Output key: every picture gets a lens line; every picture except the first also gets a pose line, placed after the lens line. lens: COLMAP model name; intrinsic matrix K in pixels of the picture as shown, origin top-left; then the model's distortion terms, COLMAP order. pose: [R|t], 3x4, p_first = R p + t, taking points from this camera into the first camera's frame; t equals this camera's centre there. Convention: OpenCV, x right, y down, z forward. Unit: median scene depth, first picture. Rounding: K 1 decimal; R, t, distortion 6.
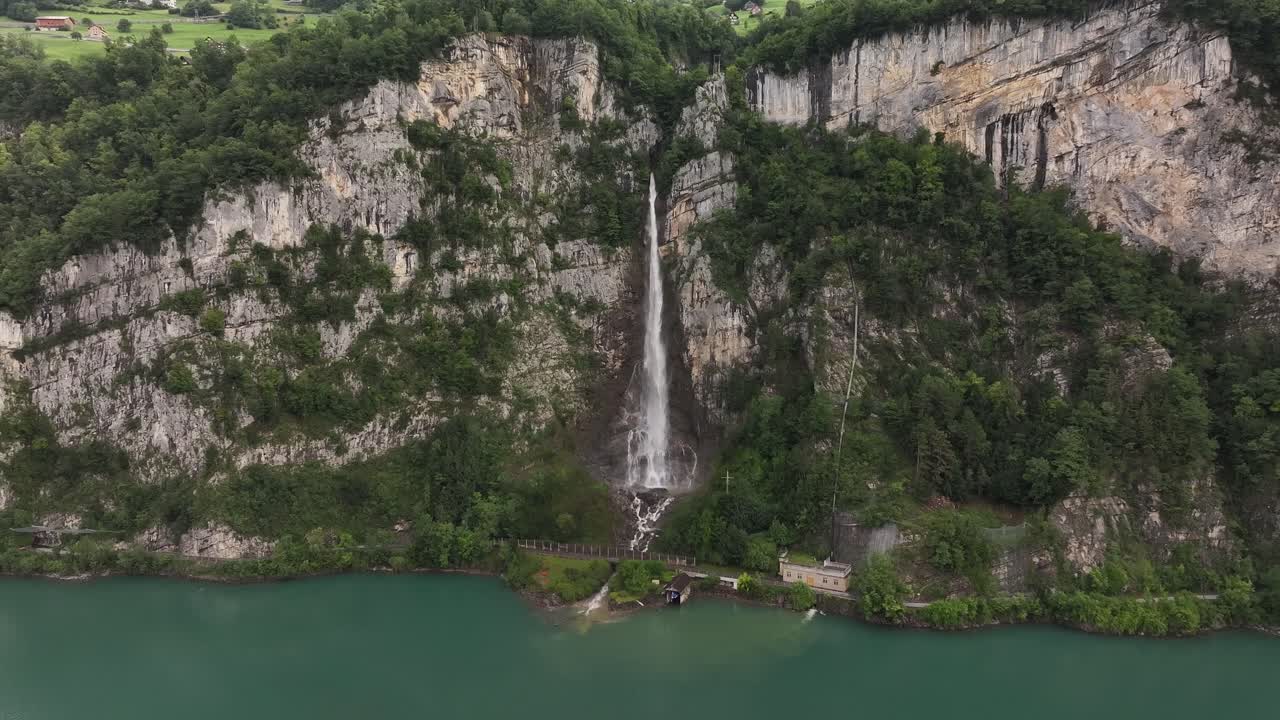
lens RADIAL K [[897.6, 0, 640.0], [0, 897.6, 360.0], [0, 0, 1]] dist [-0.002159, 0.017016]
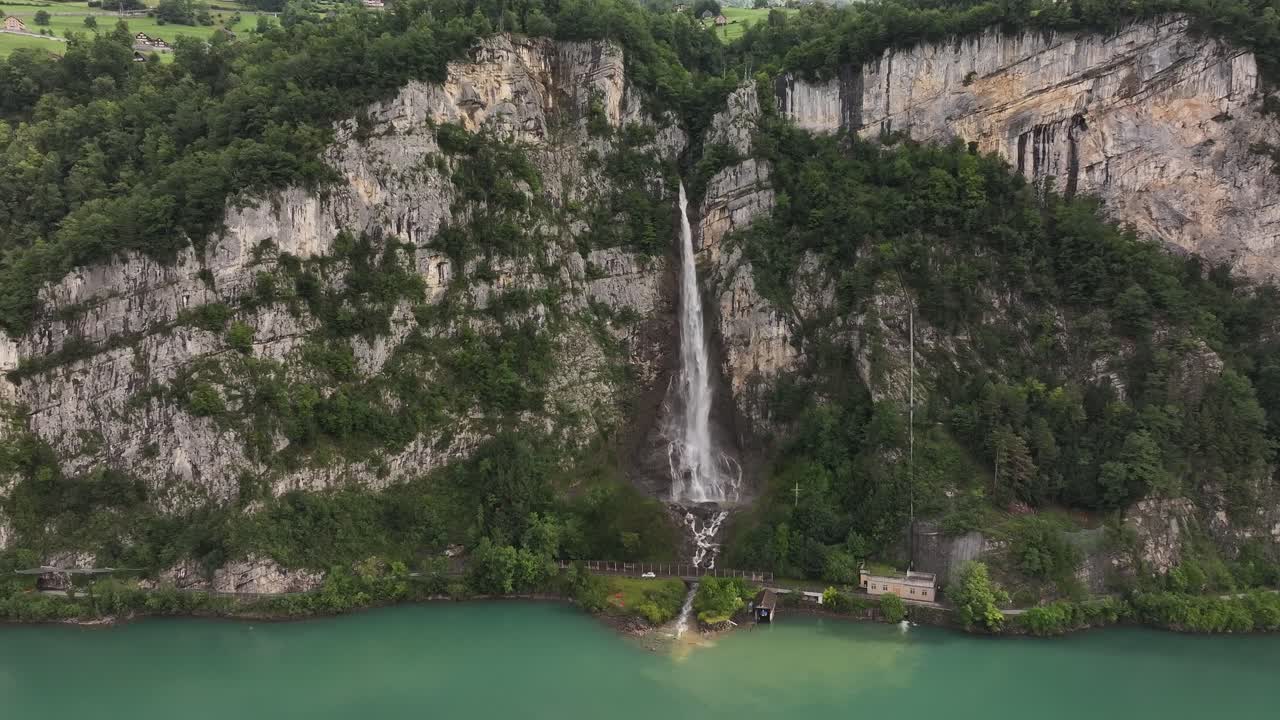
lens RADIAL K [[897.6, 0, 640.0], [0, 897.6, 360.0], [0, 0, 1]] dist [-0.002159, 0.017016]
pose [[0.994237, -0.015161, 0.106129, -0.158952], [0.016071, 0.999841, -0.007717, -0.005555], [-0.105996, 0.009378, 0.994322, 0.035540]]
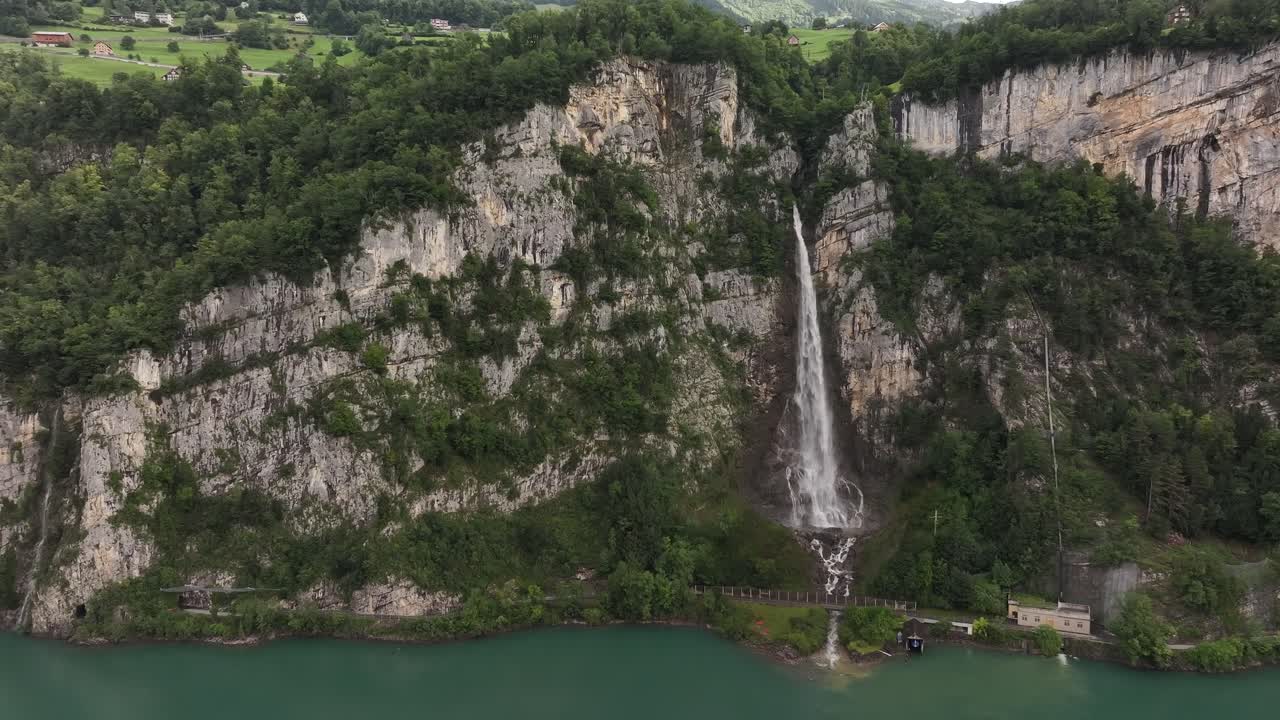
lens RADIAL K [[897.6, 0, 640.0], [0, 897.6, 360.0], [0, 0, 1]] dist [-0.002159, 0.017016]
pose [[0.997065, -0.007134, 0.076223, -0.264385], [0.009334, 0.999549, -0.028547, -0.011459], [-0.075985, 0.029175, 0.996682, 0.052194]]
